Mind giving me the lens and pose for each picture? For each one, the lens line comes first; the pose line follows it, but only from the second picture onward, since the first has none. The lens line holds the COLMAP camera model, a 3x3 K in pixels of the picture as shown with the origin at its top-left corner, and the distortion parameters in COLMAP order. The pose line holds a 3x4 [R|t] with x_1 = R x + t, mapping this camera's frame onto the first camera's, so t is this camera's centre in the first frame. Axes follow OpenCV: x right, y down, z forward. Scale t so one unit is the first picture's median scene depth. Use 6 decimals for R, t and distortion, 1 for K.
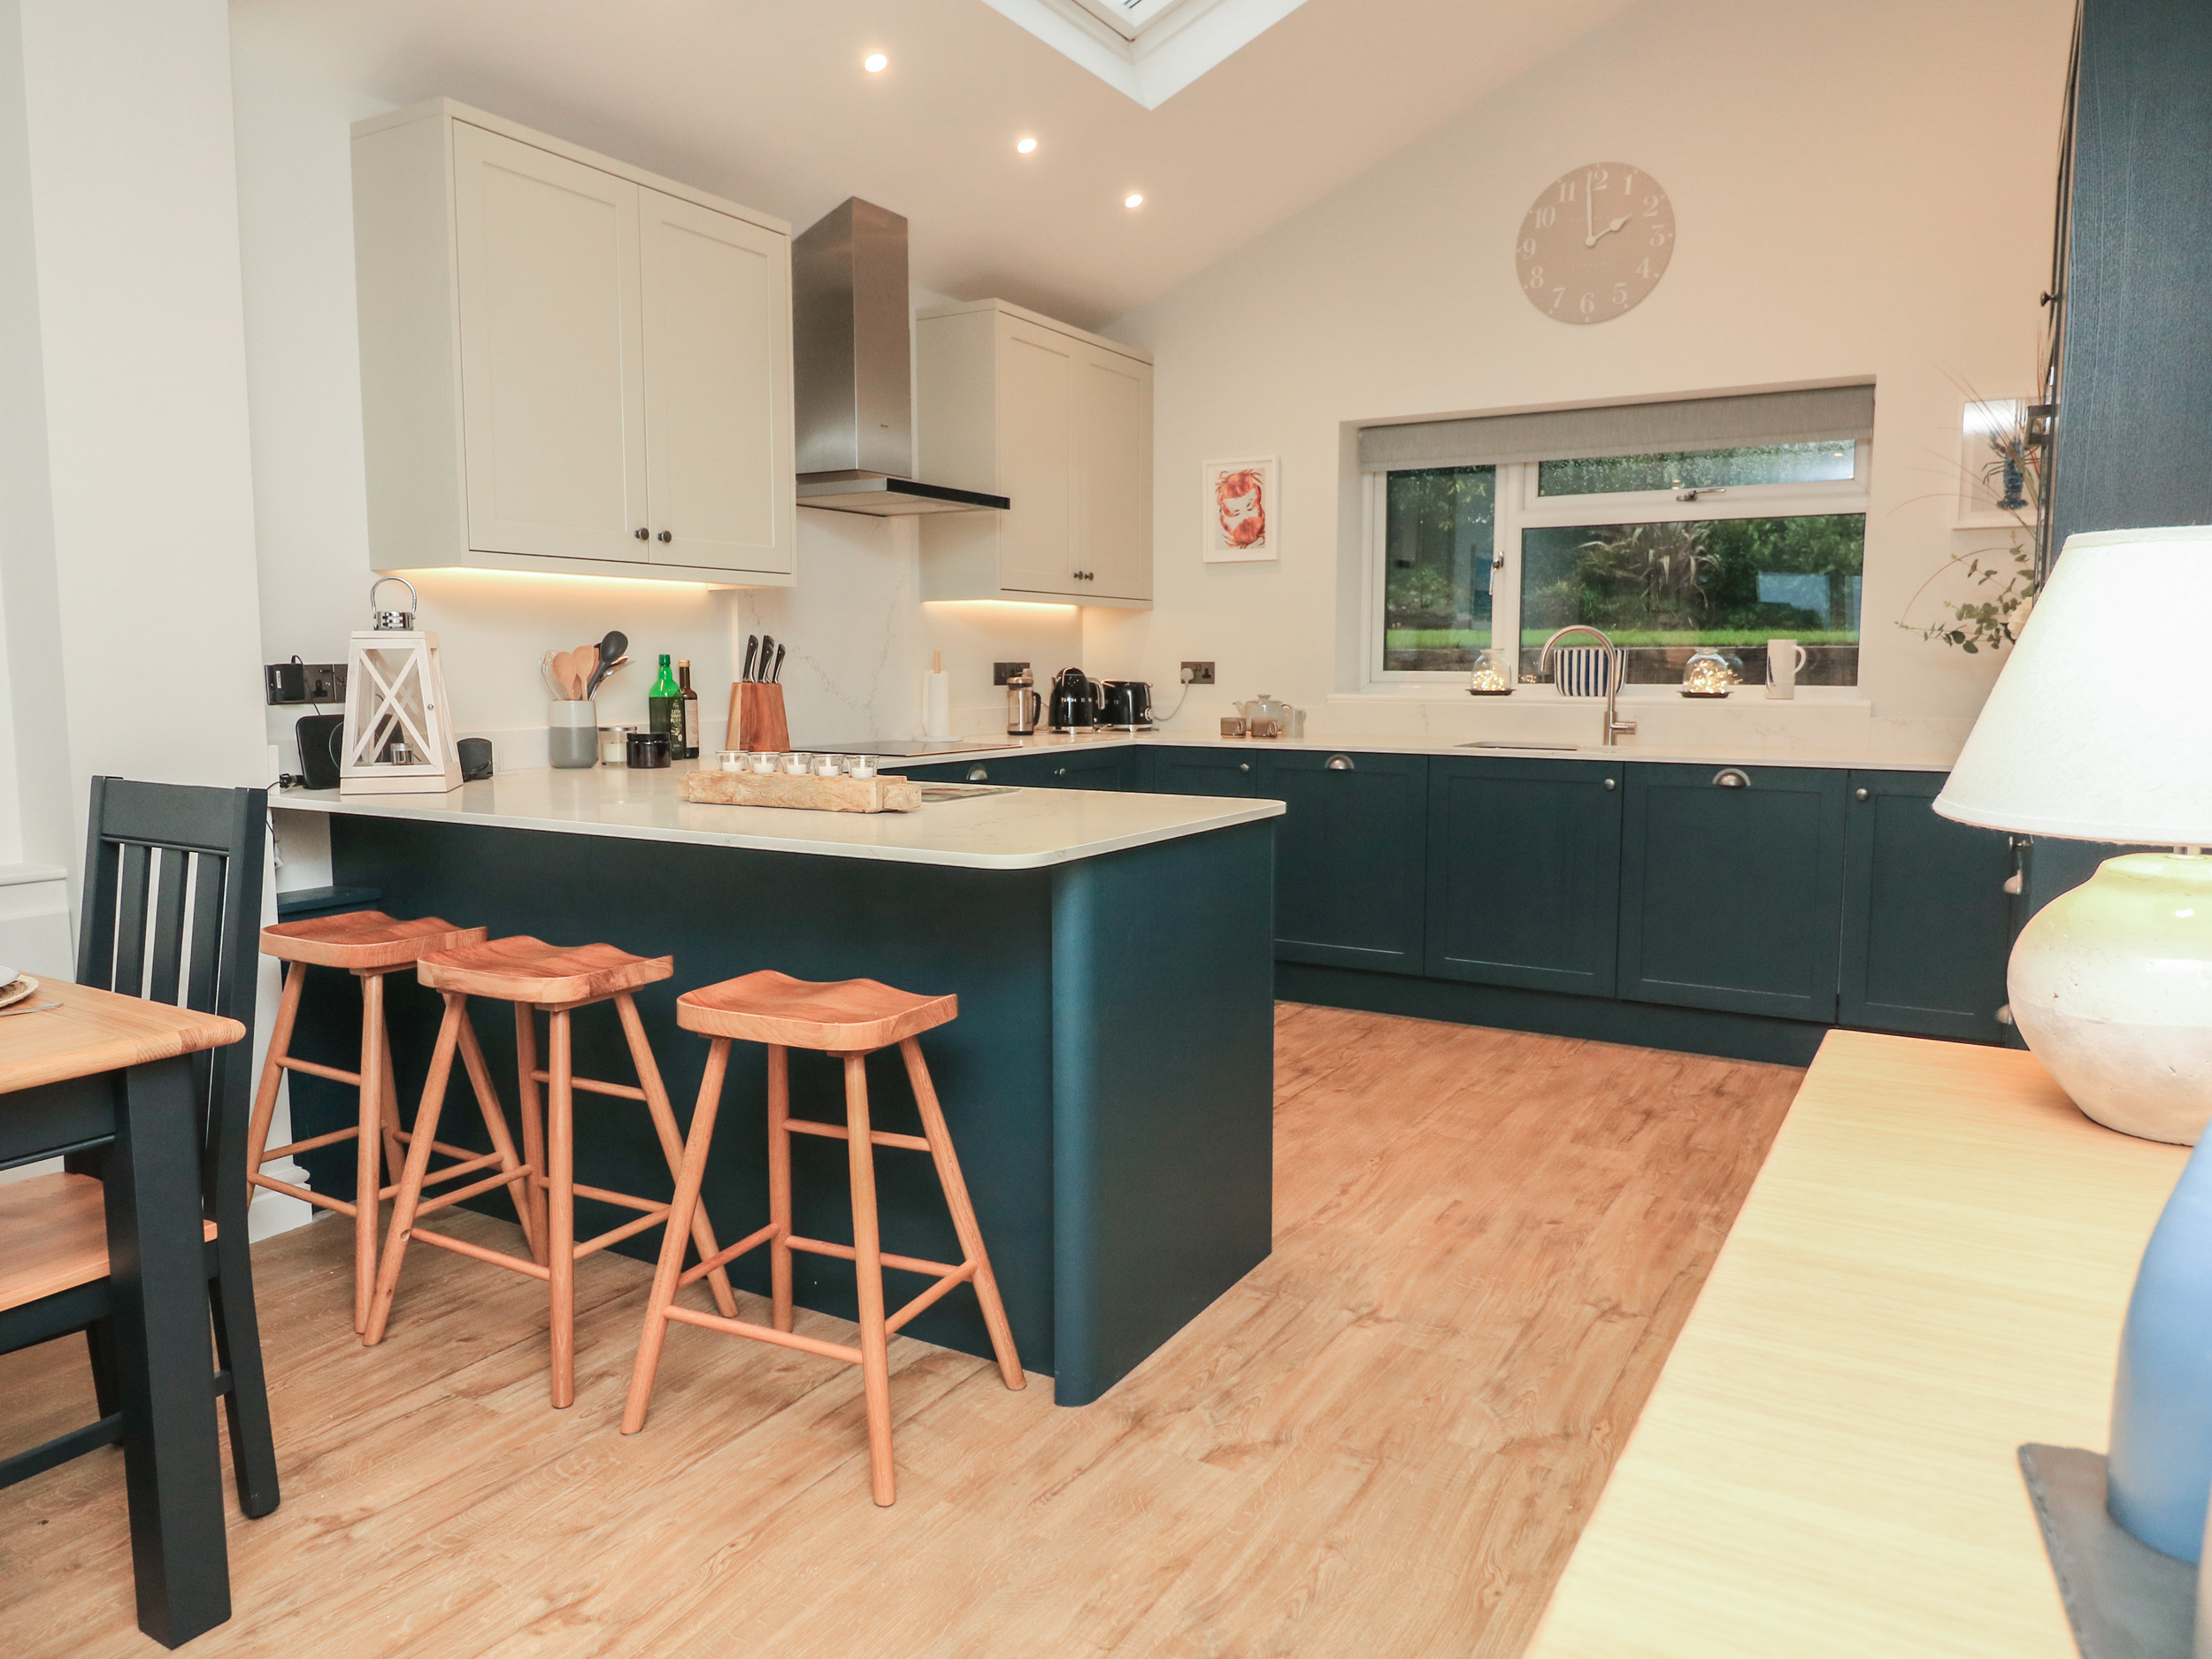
lens RADIAL K [[1477.6, 0, 1113.1], [0, 1477.6, 817.4], [0, 0, 1]] dist [0.001265, 0.001725]
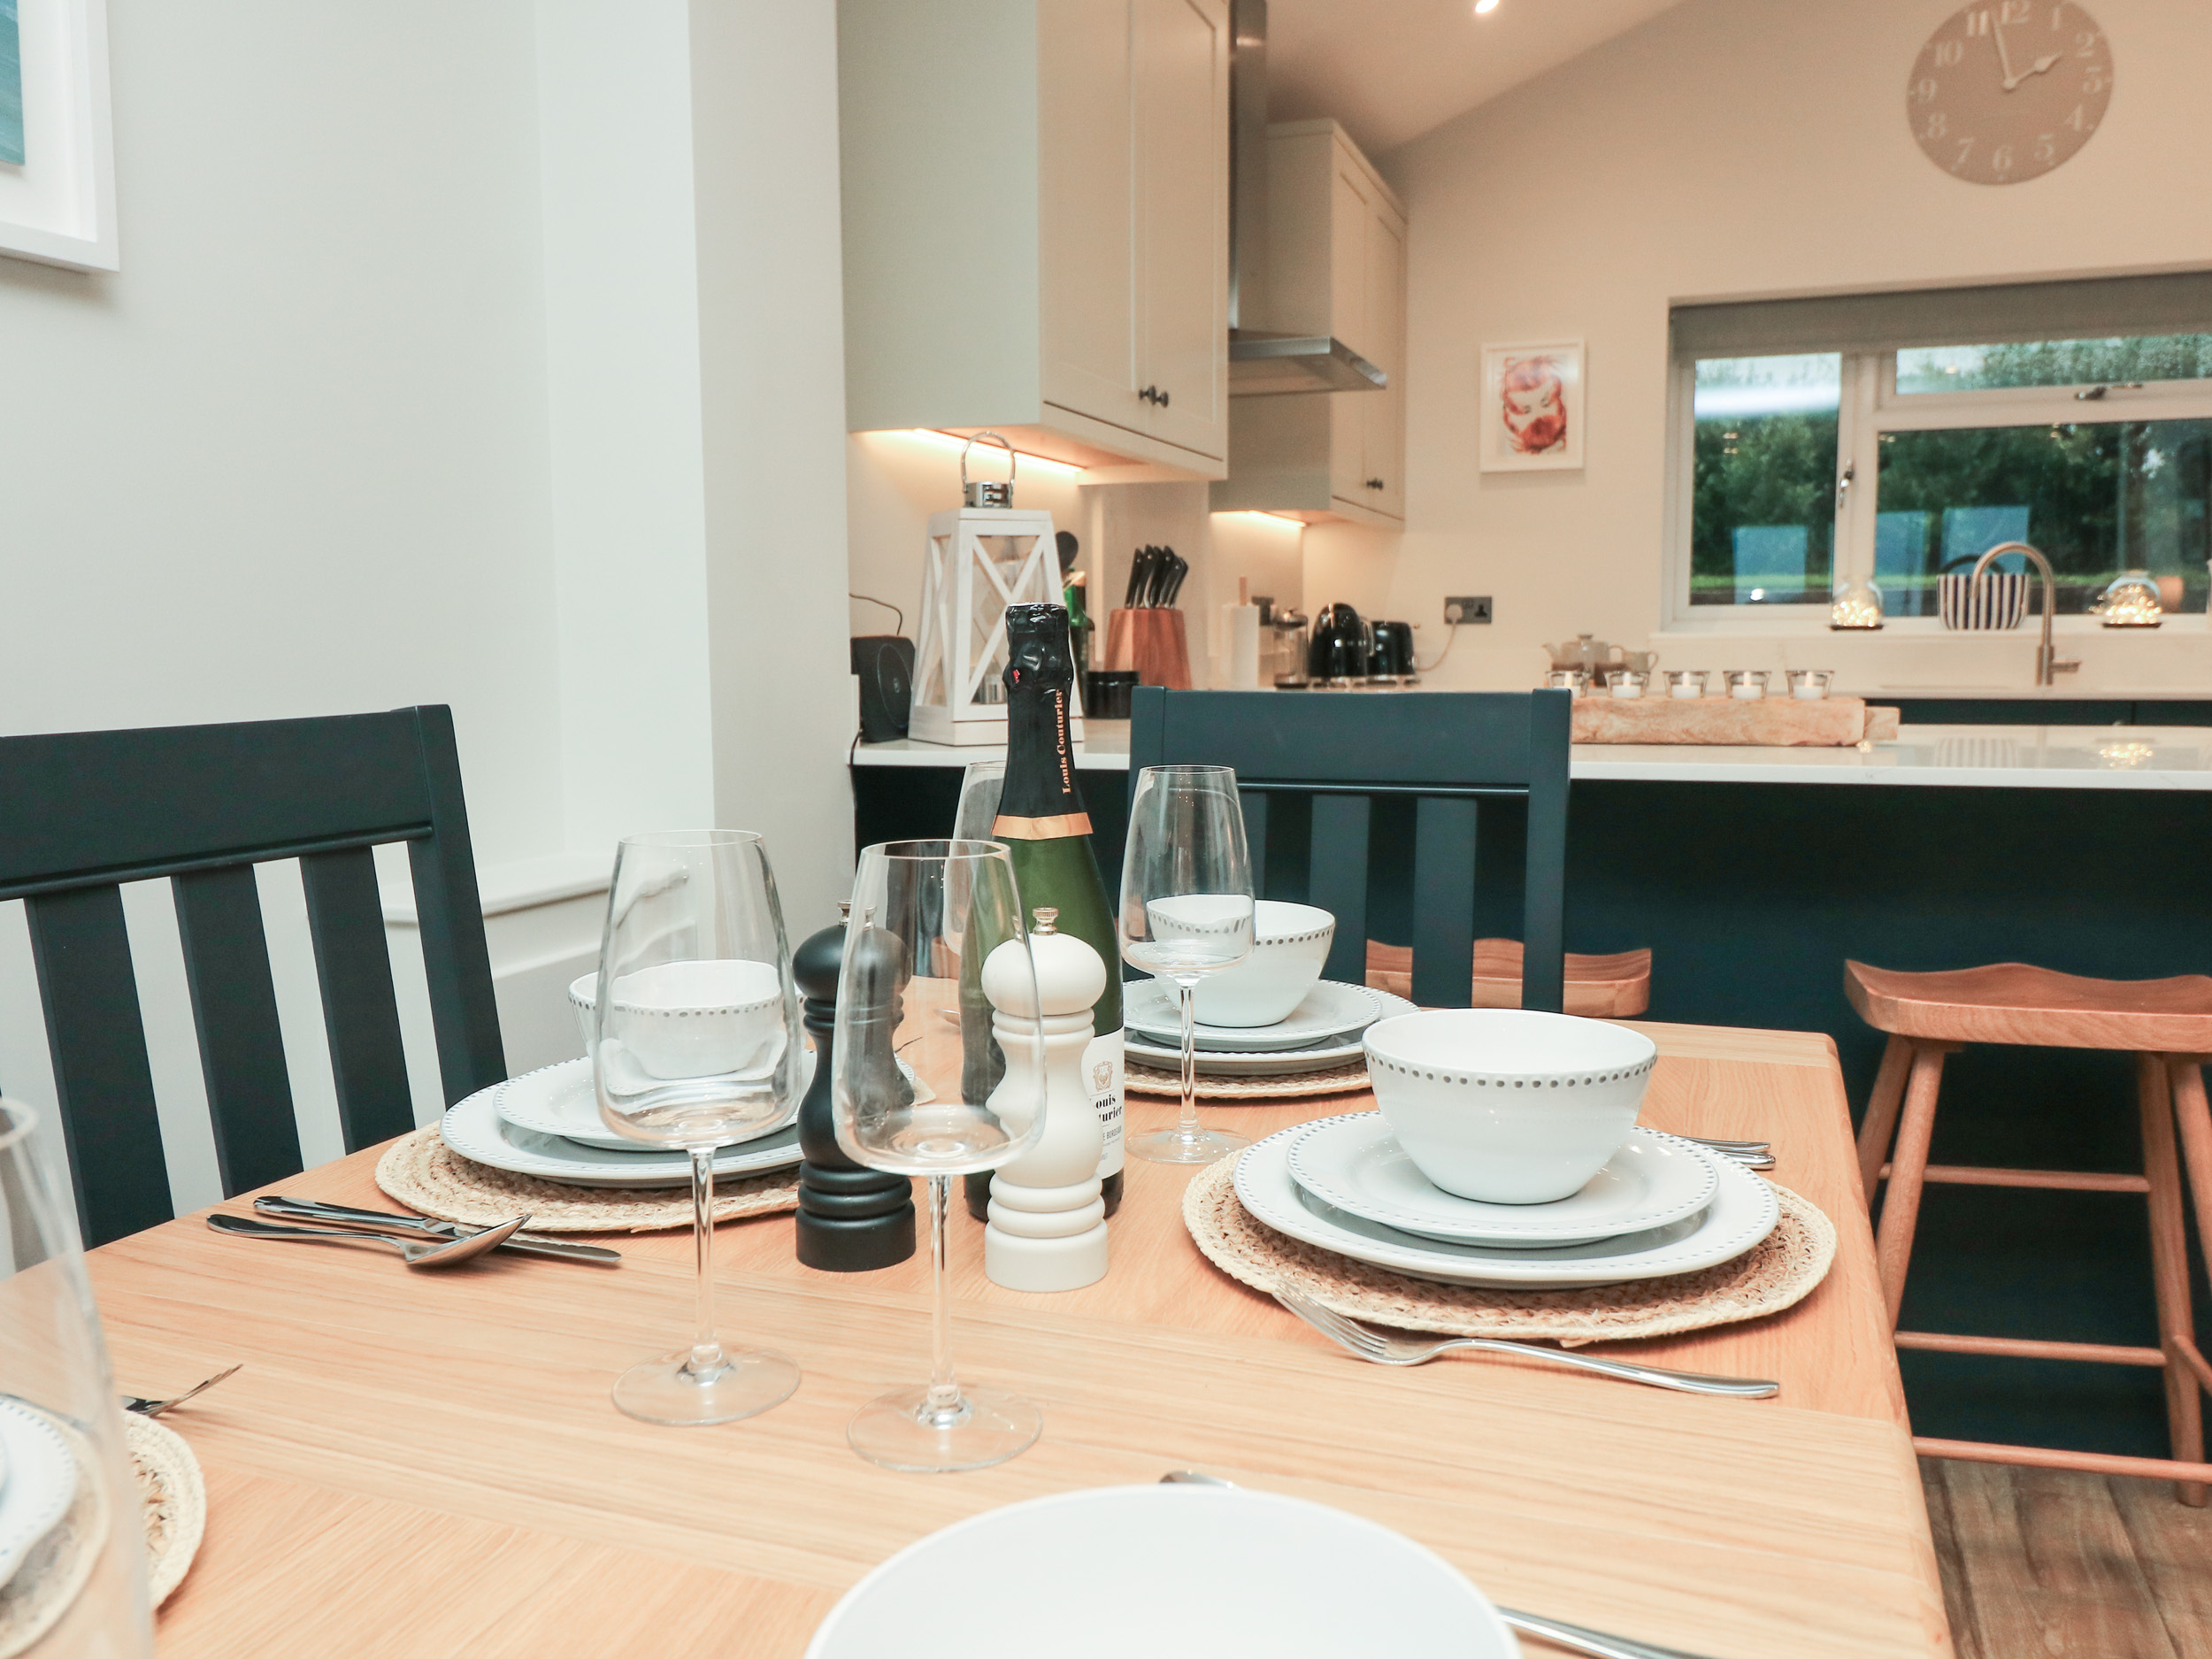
lens RADIAL K [[1765.1, 0, 1107.5], [0, 1765.1, 838.1], [0, 0, 1]] dist [-0.000936, -0.007196]
pose [[0.982245, -0.030262, 0.185143, -0.341942], [0.029029, 0.999535, 0.009367, 0.012071], [-0.185341, -0.003826, 0.982667, 0.101842]]
